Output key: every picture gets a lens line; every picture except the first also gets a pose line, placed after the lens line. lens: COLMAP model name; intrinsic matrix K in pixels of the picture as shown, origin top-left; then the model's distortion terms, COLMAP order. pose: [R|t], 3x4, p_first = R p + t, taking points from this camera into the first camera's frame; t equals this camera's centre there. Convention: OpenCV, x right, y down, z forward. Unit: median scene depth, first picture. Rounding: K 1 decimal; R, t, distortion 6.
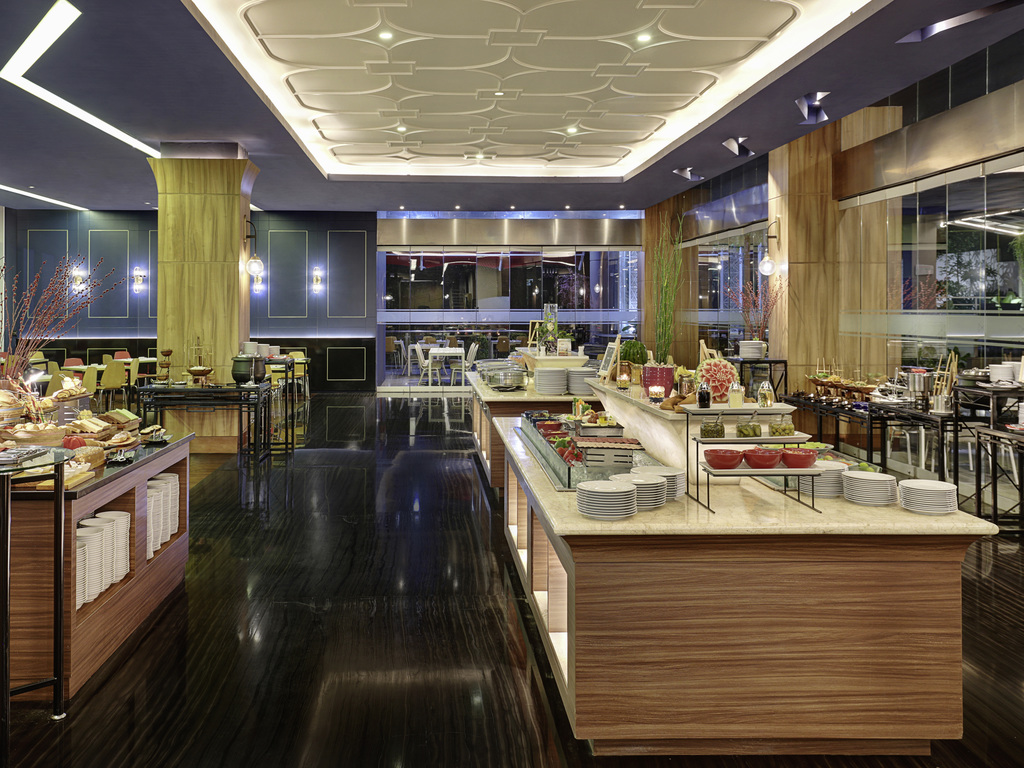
lens RADIAL K [[1044.3, 0, 509.6], [0, 1044.3, 381.0], [0, 0, 1]] dist [0.091486, 0.000000]
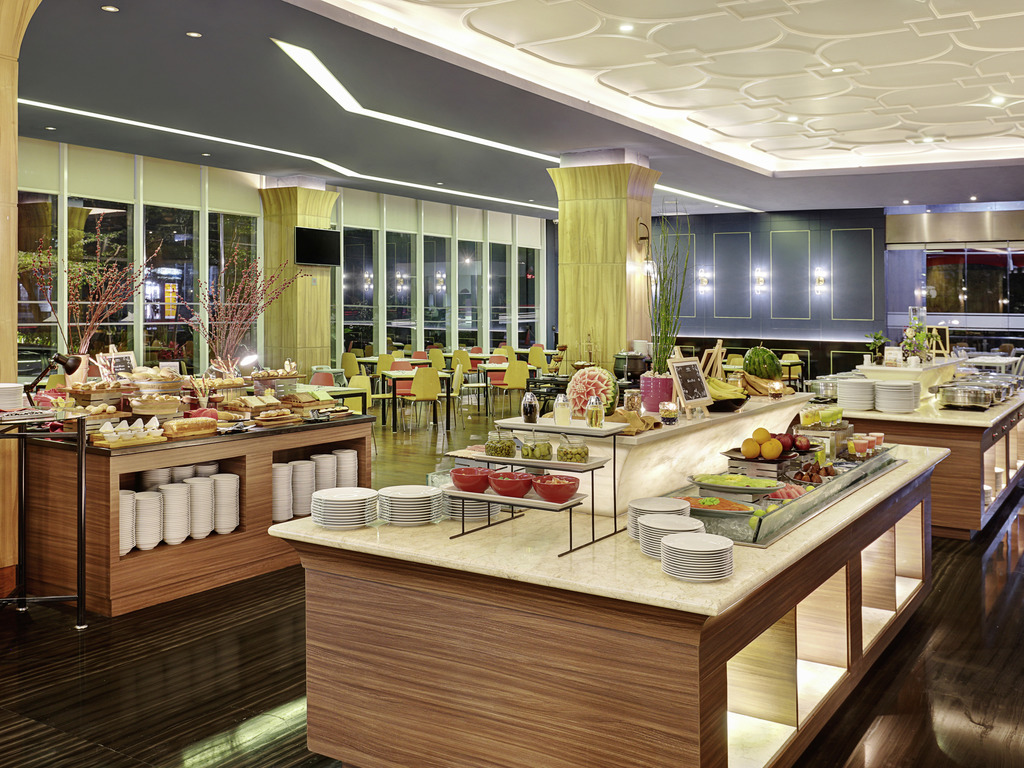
lens RADIAL K [[1031.5, 0, 512.4], [0, 1031.5, 382.5], [0, 0, 1]] dist [0.048434, 0.000000]
pose [[0.819830, 0.058161, -0.569645, 0.241264], [-0.057936, 0.998148, 0.018531, -0.008129], [0.569668, 0.017811, 0.821682, 0.104104]]
